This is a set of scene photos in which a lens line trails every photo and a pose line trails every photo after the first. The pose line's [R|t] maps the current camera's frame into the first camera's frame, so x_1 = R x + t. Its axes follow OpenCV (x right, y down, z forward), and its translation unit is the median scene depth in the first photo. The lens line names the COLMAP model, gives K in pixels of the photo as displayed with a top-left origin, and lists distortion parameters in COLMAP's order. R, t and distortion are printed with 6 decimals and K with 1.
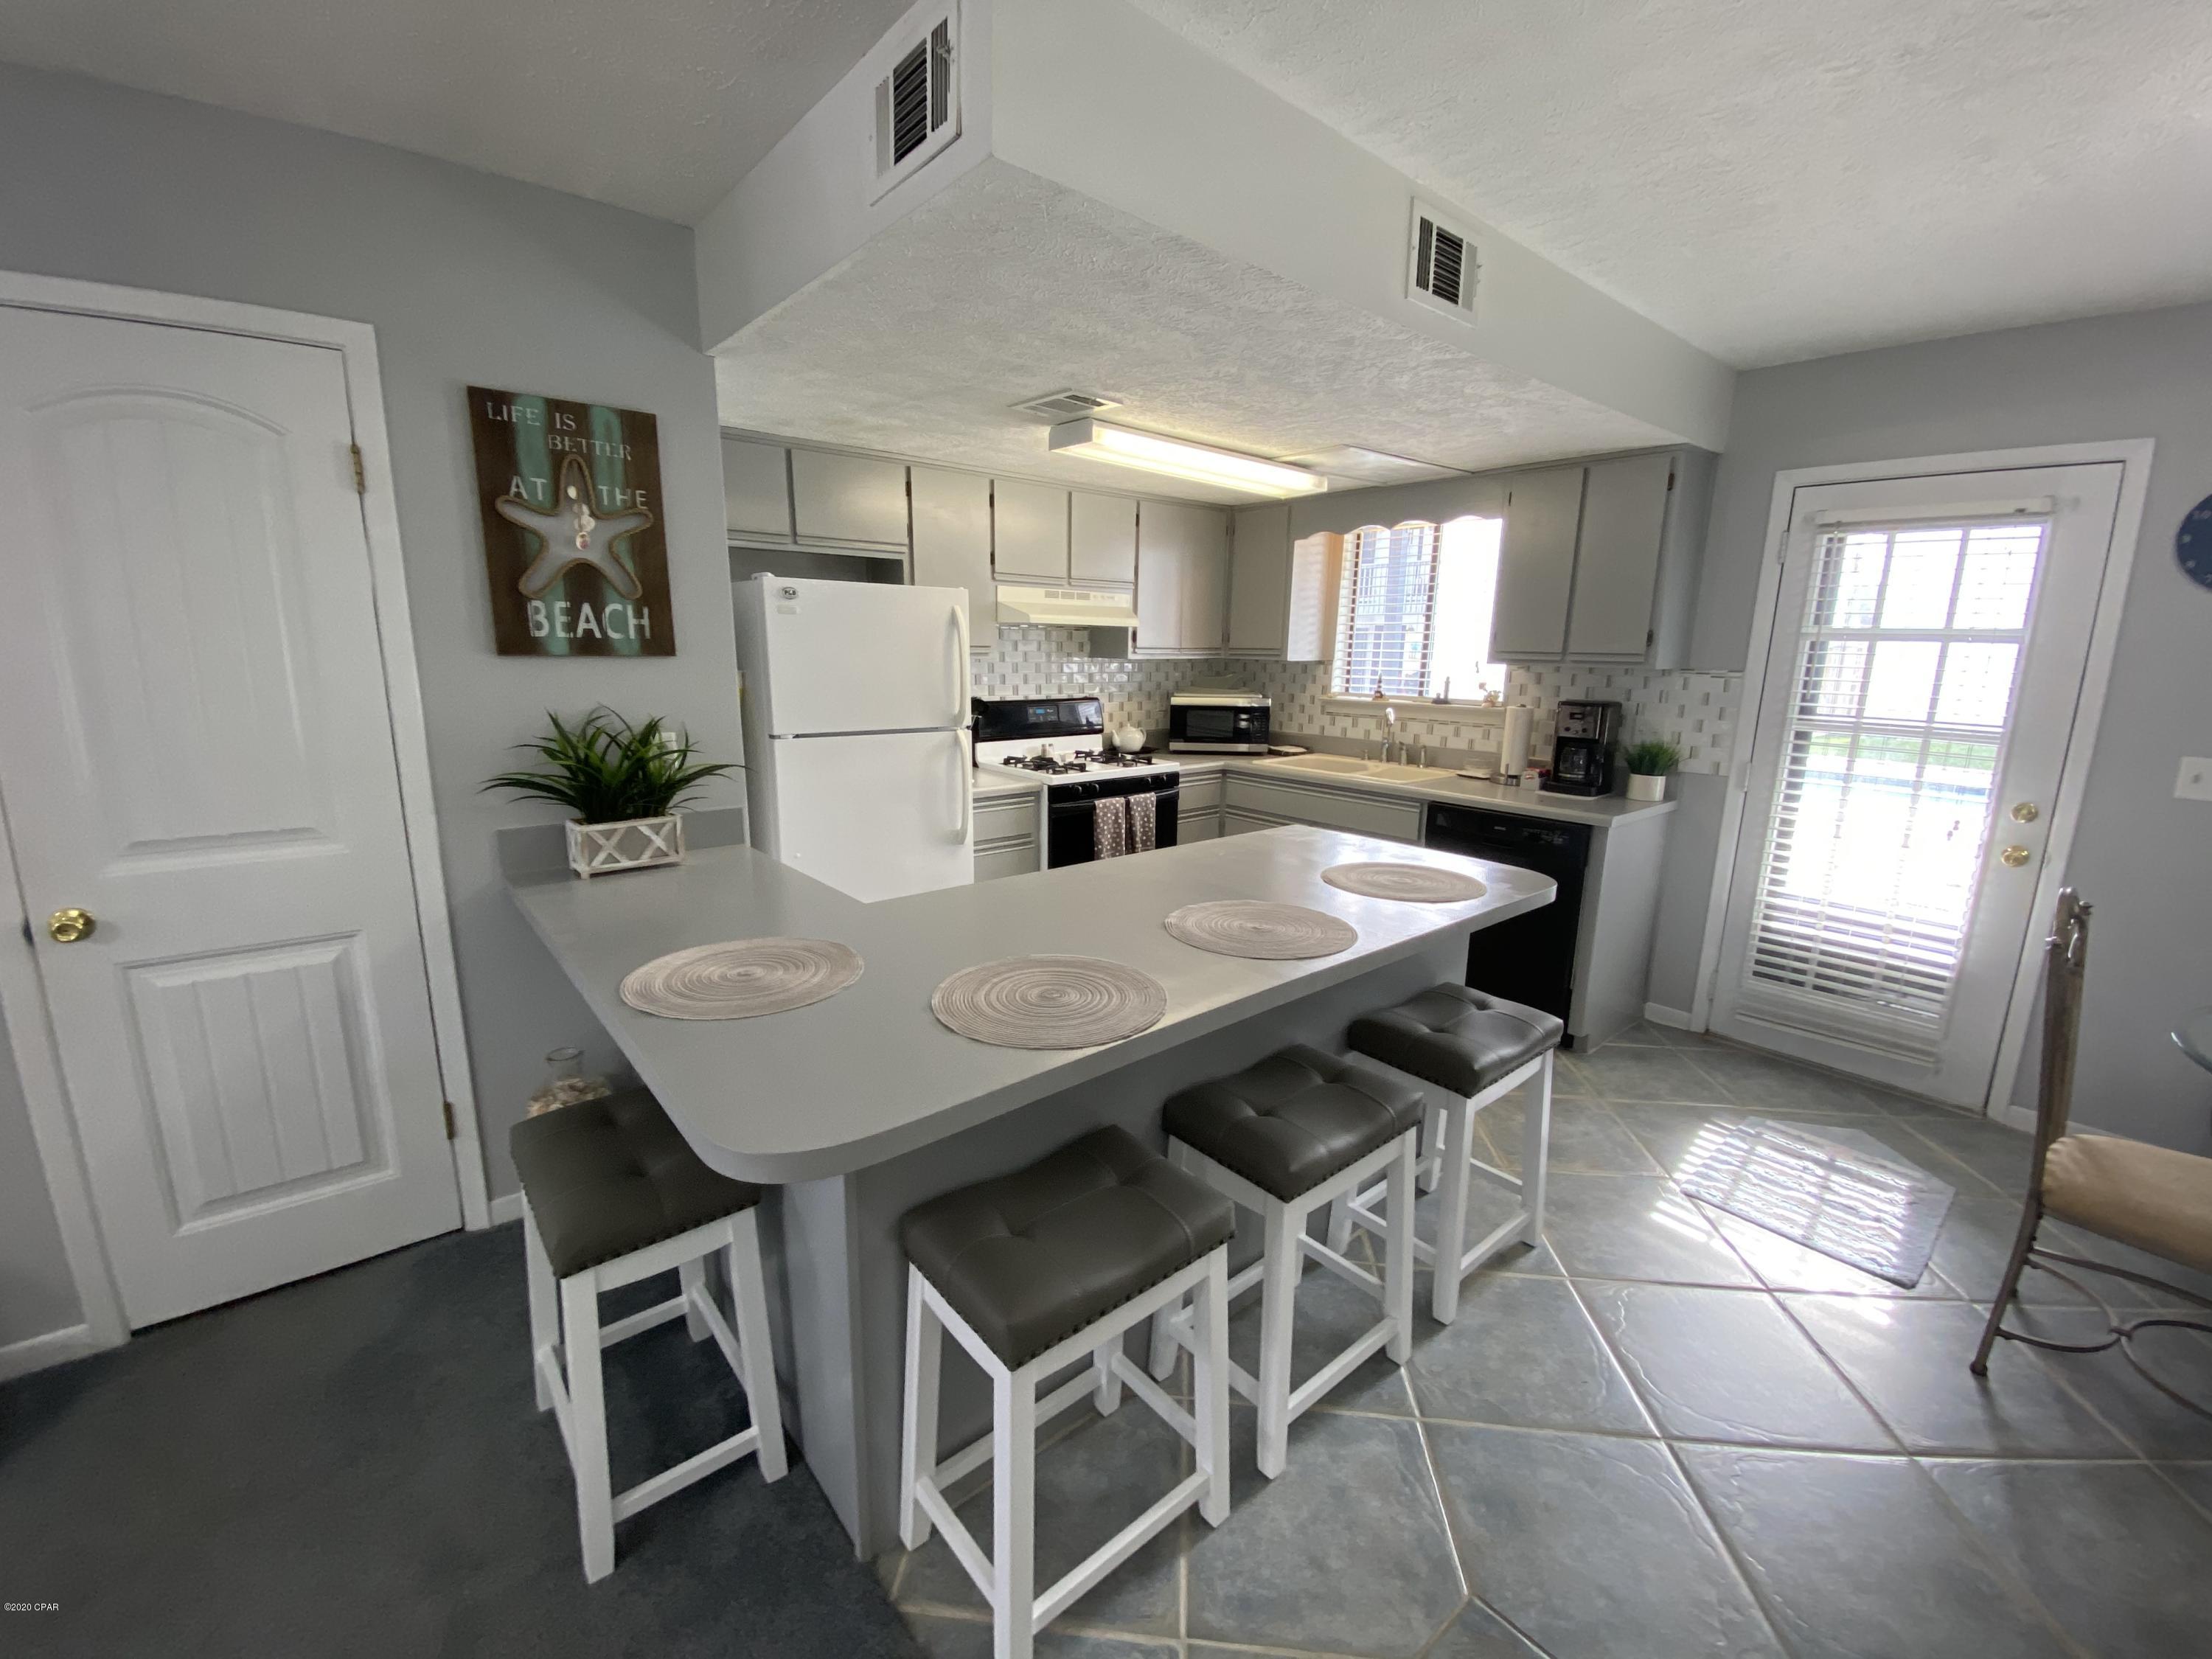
lens RADIAL K [[900.8, 0, 1100.4], [0, 900.8, 829.8], [0, 0, 1]] dist [0.016281, -0.018667]
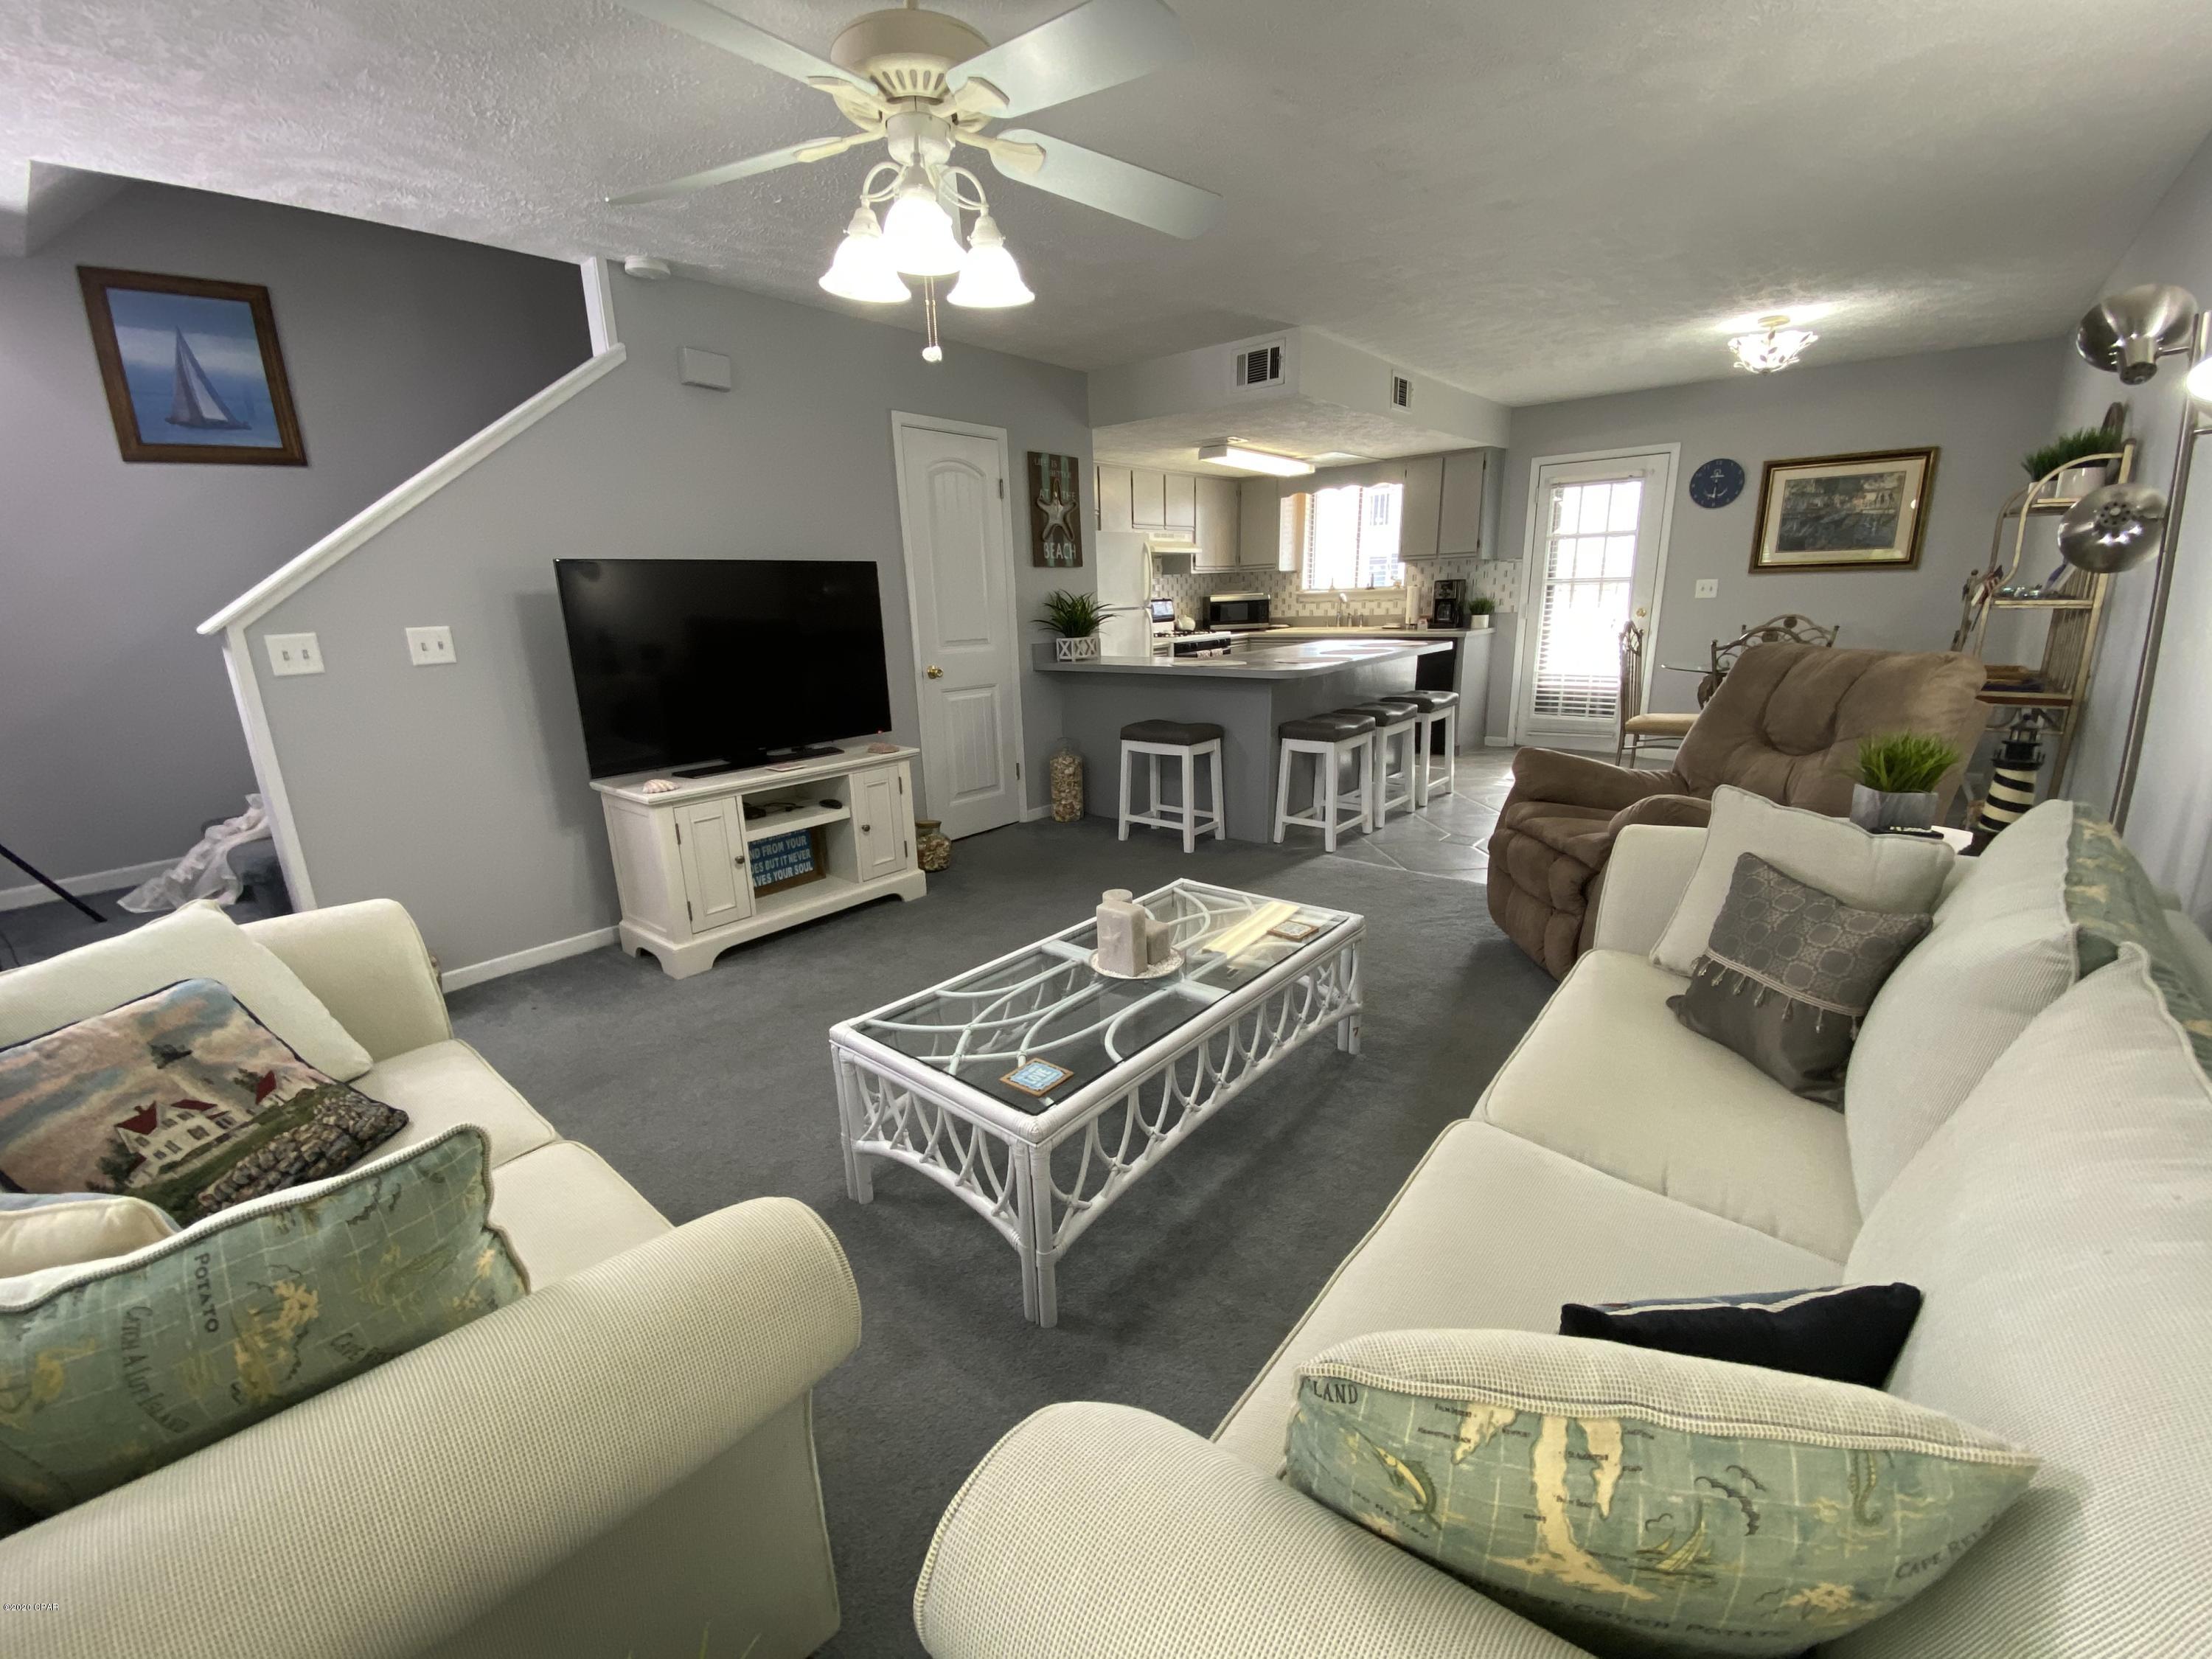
lens RADIAL K [[898.8, 0, 1106.0], [0, 898.8, 829.5], [0, 0, 1]] dist [0.042737, -0.036070]
pose [[0.983245, -0.089699, 0.158692, -0.588400], [0.081318, 0.994967, 0.058555, 0.236800], [-0.163146, -0.044669, 0.985590, -0.888500]]
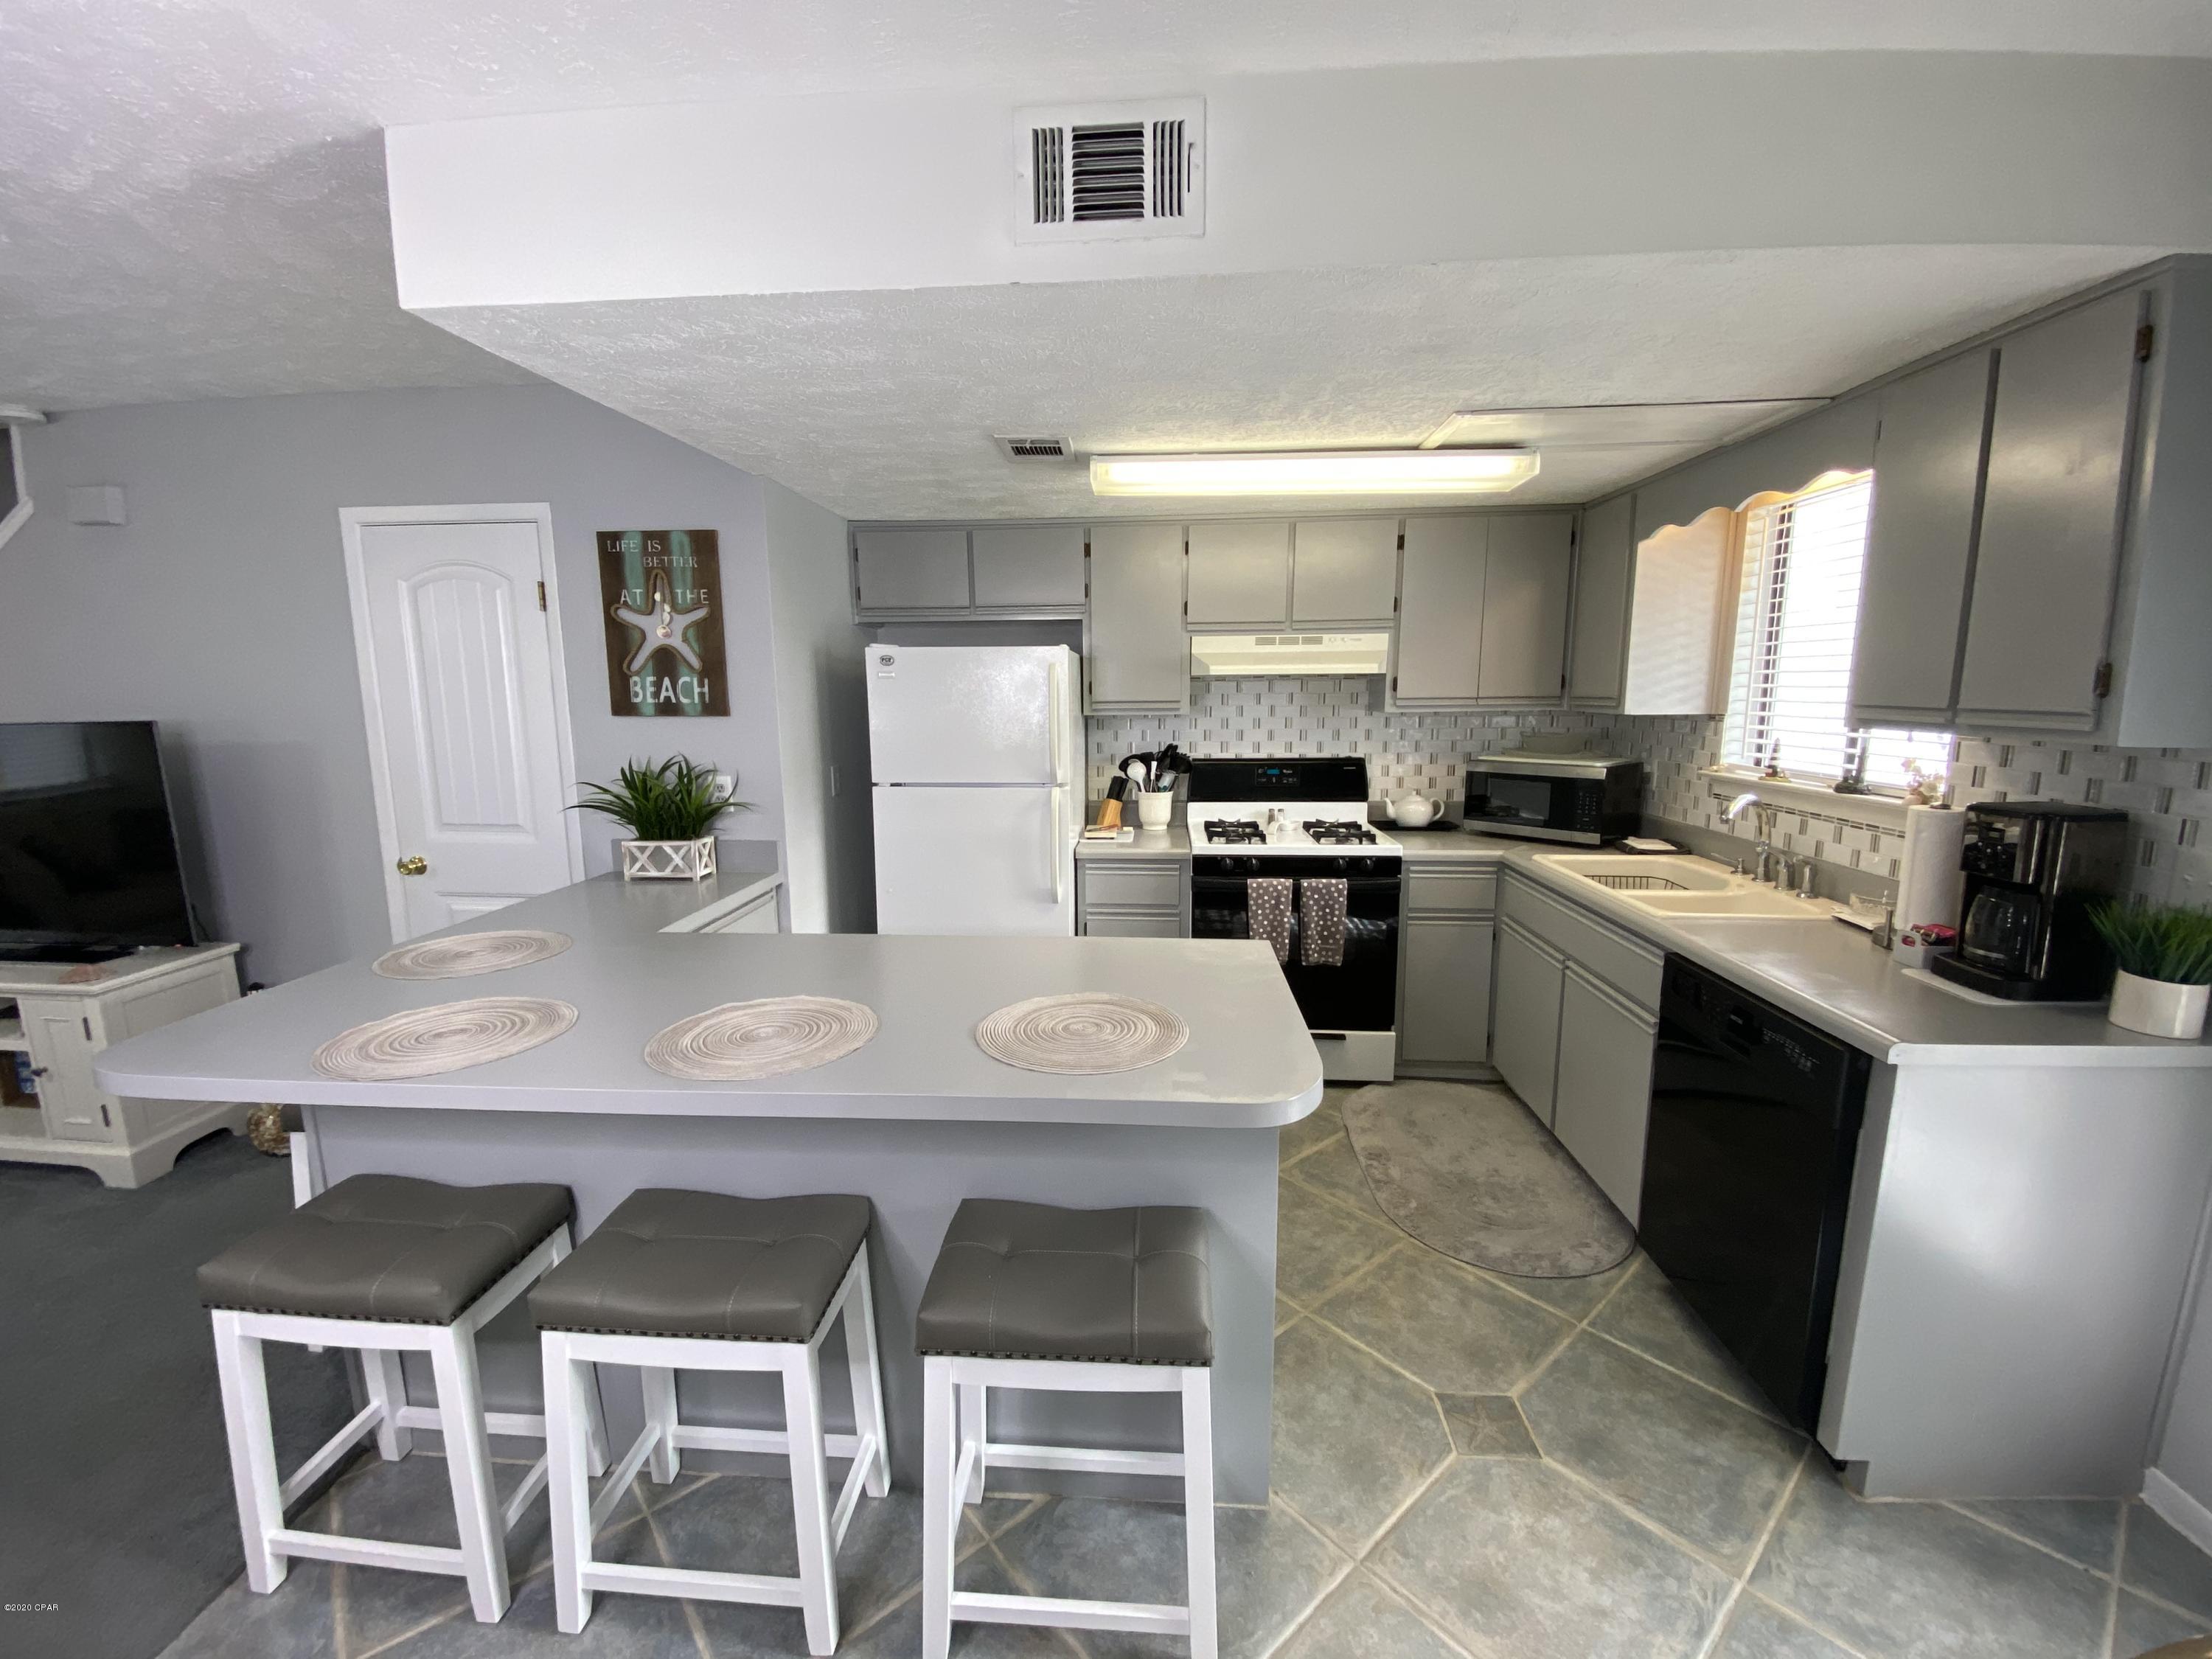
lens RADIAL K [[900.8, 0, 1100.4], [0, 900.8, 829.8], [0, 0, 1]] dist [0.016281, -0.018667]
pose [[0.717276, 0.092164, -0.690667, 0.558453], [-0.125310, 0.992115, 0.002253, -0.073097], [0.685428, 0.084932, 0.723170, 0.327697]]
